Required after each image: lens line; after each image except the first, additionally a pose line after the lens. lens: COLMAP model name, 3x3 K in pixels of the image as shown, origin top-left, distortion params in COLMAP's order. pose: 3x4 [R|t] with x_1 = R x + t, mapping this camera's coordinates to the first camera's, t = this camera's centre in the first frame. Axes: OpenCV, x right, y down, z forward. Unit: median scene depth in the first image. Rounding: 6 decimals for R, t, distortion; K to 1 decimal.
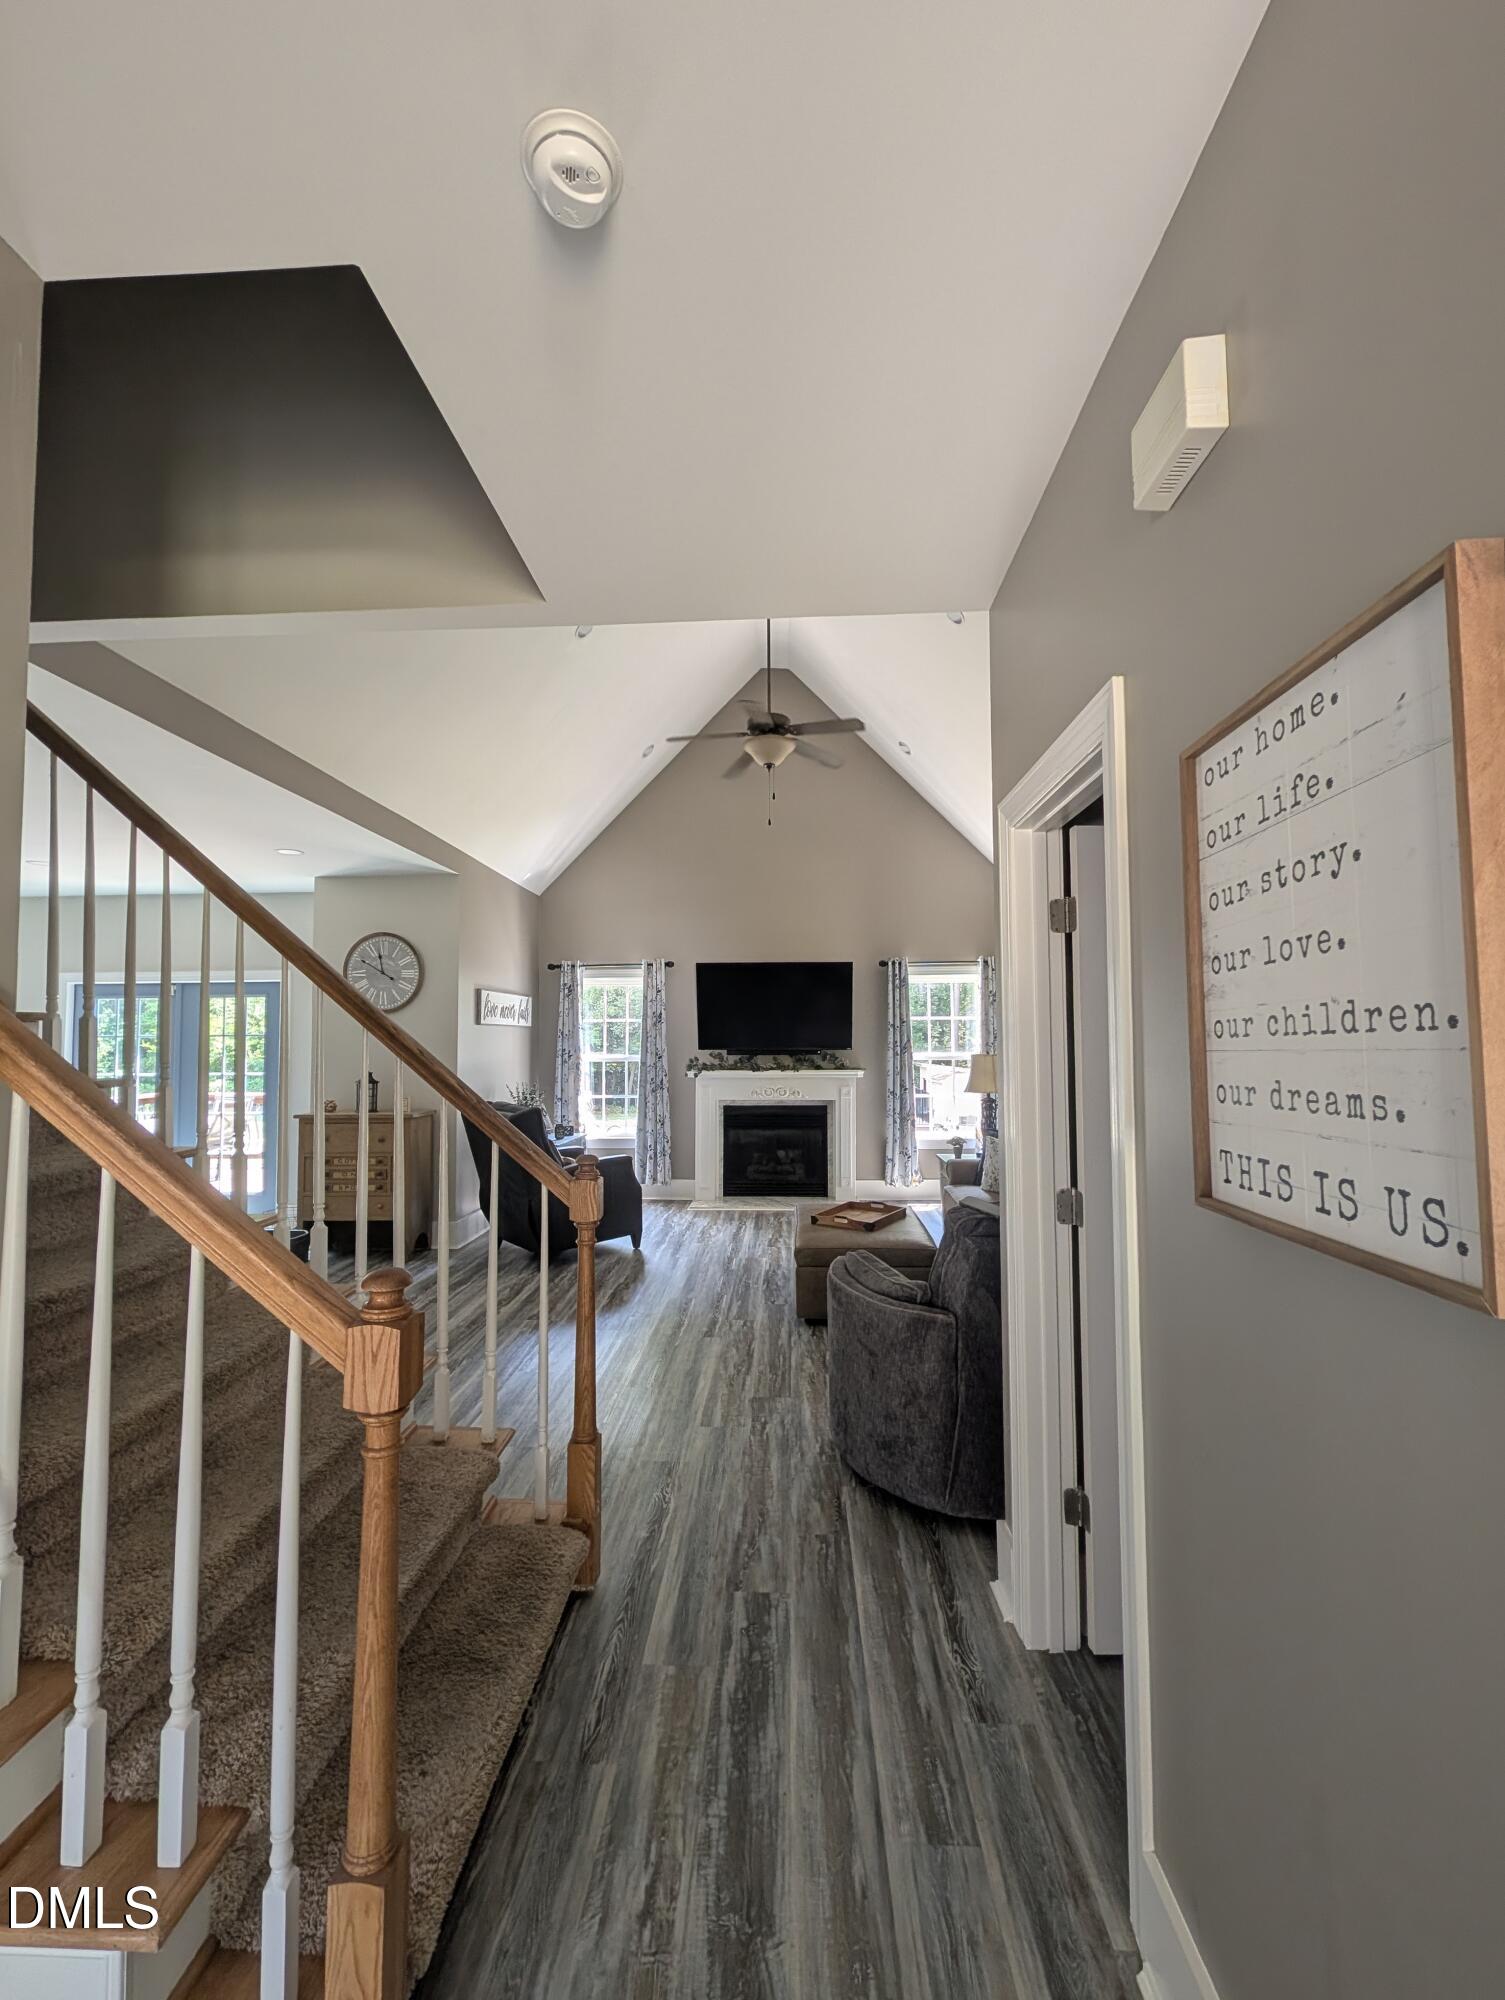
lens RADIAL K [[769.3, 0, 759.2], [0, 769.3, 999.1], [0, 0, 1]] dist [0.004904, -0.000372]
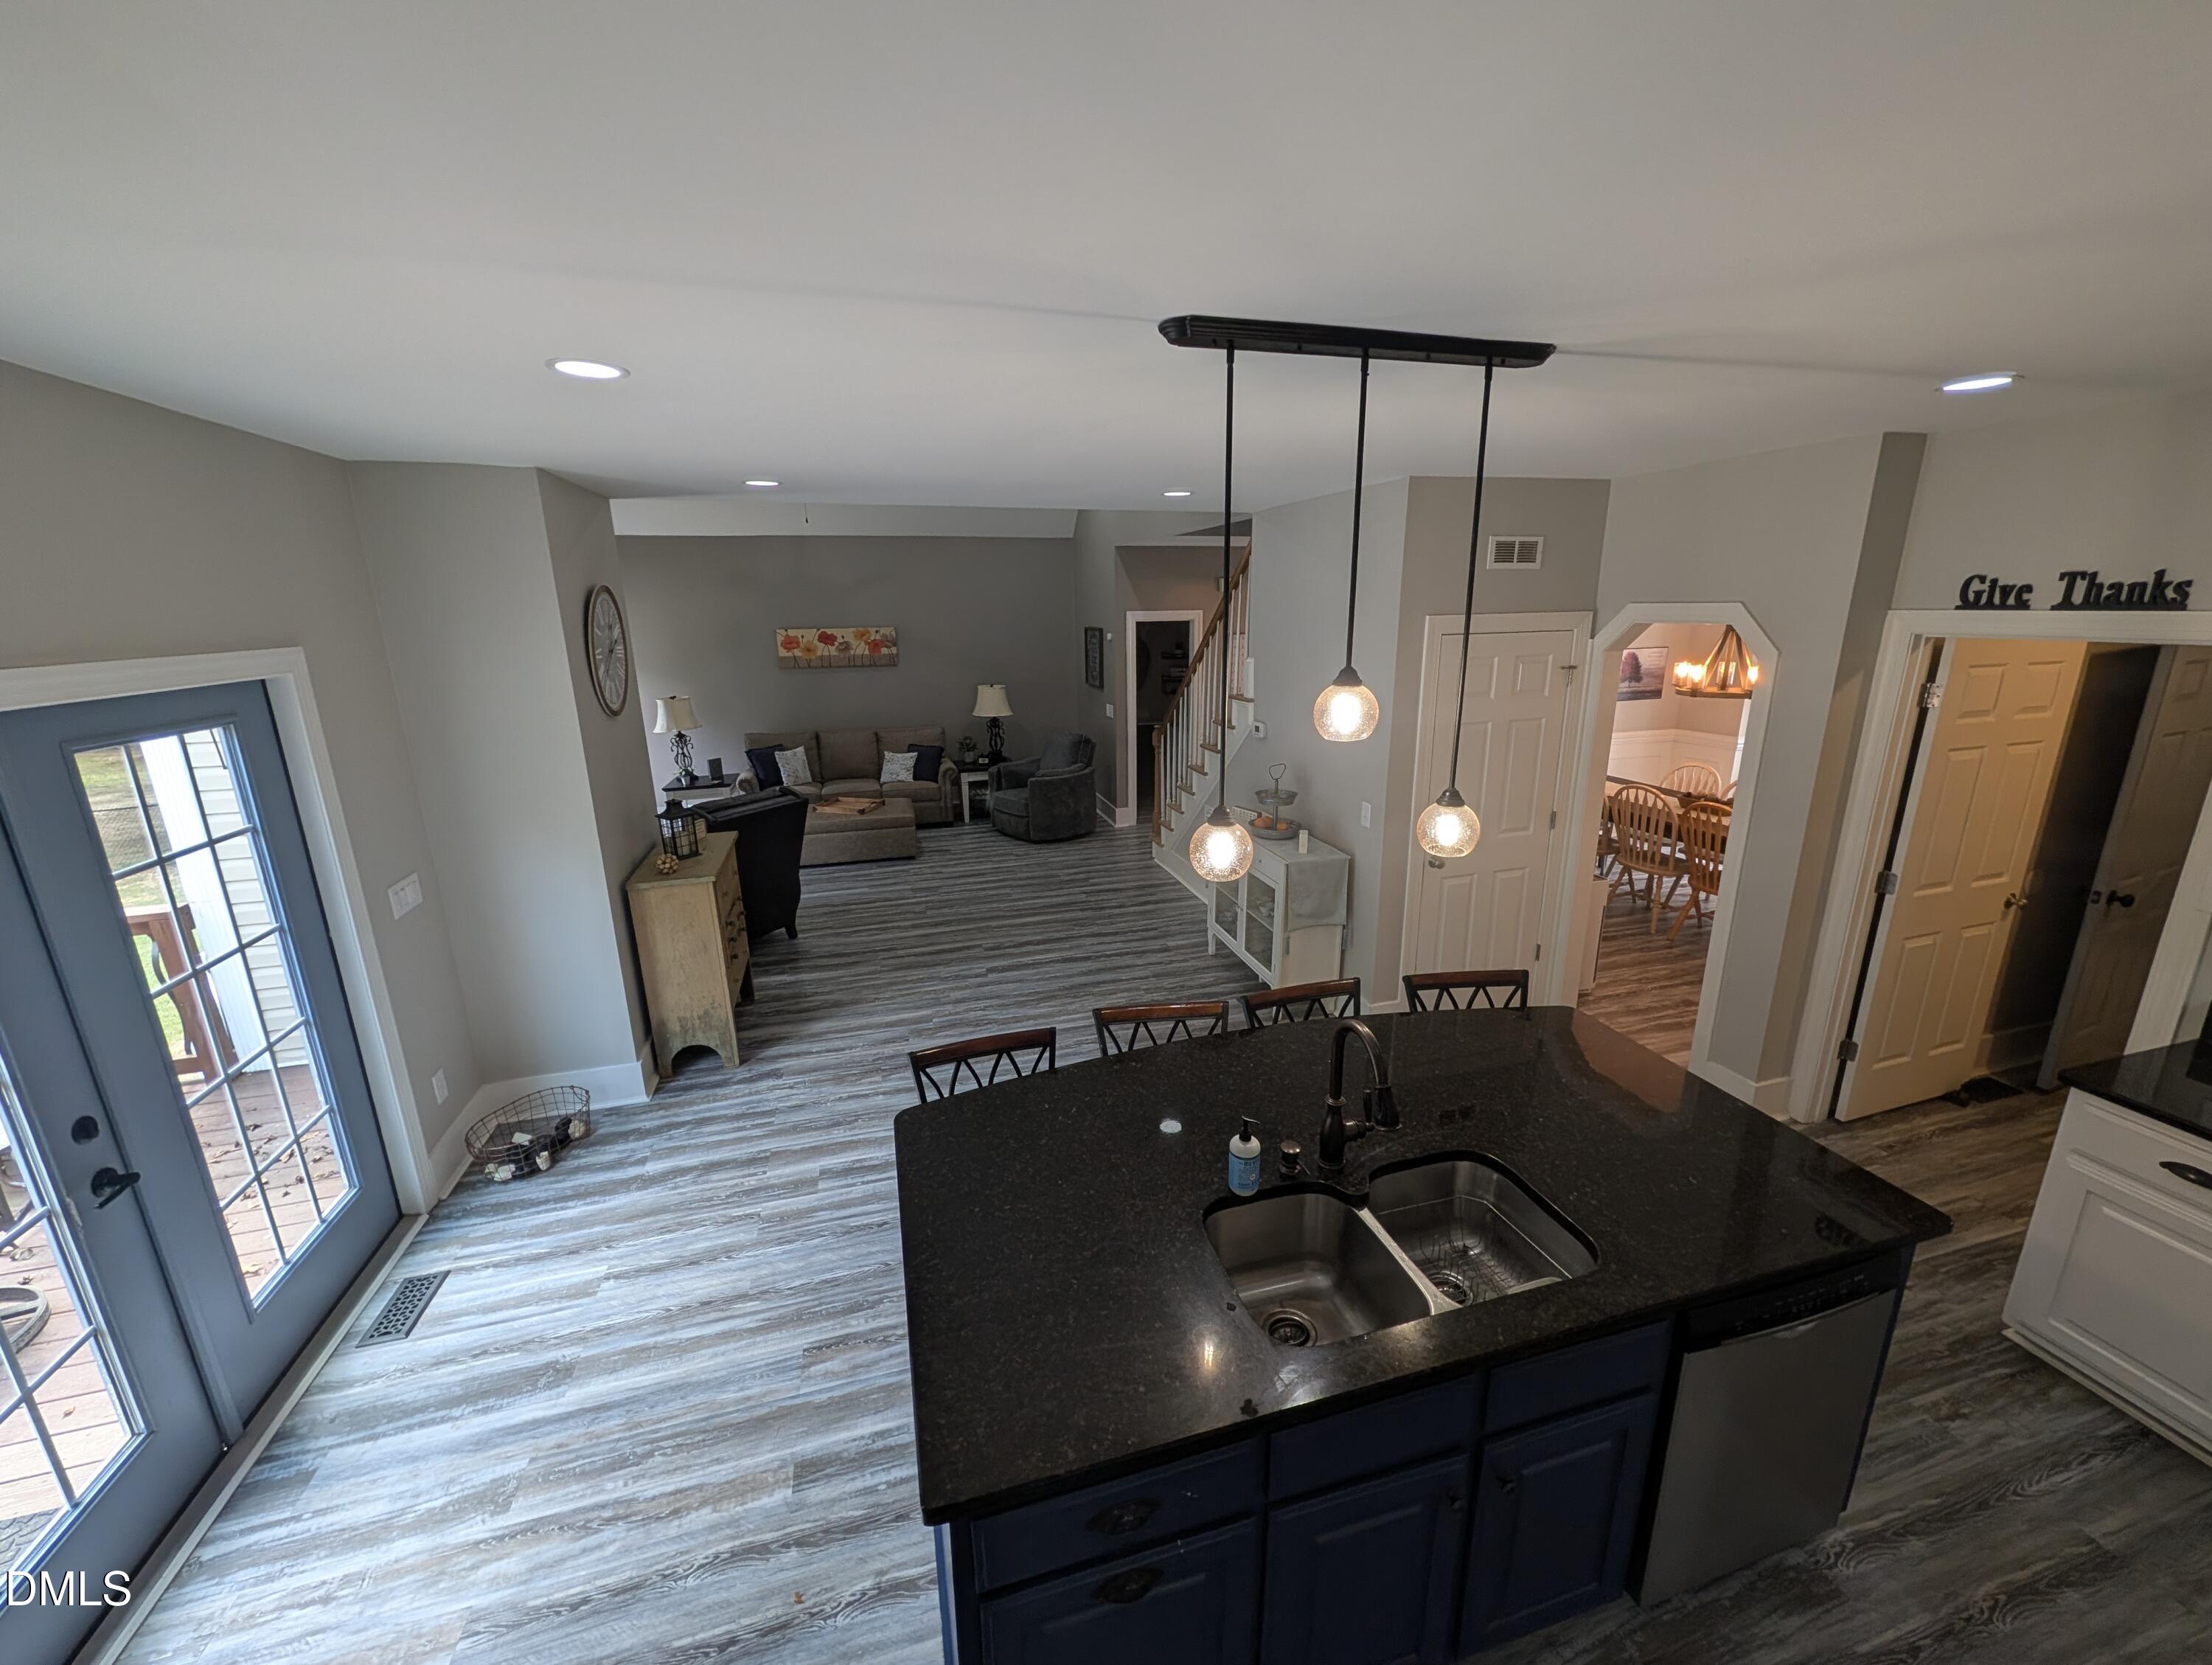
lens RADIAL K [[850.8, 0, 1108.7], [0, 850.8, 827.3], [0, 0, 1]] dist [0.004904, -0.000372]
pose [[-0.338609, -0.224925, 0.913648, -0.963376], [-0.031717, 0.973185, 0.227827, -0.049862], [-0.940392, 0.048166, -0.336663, 0.655191]]
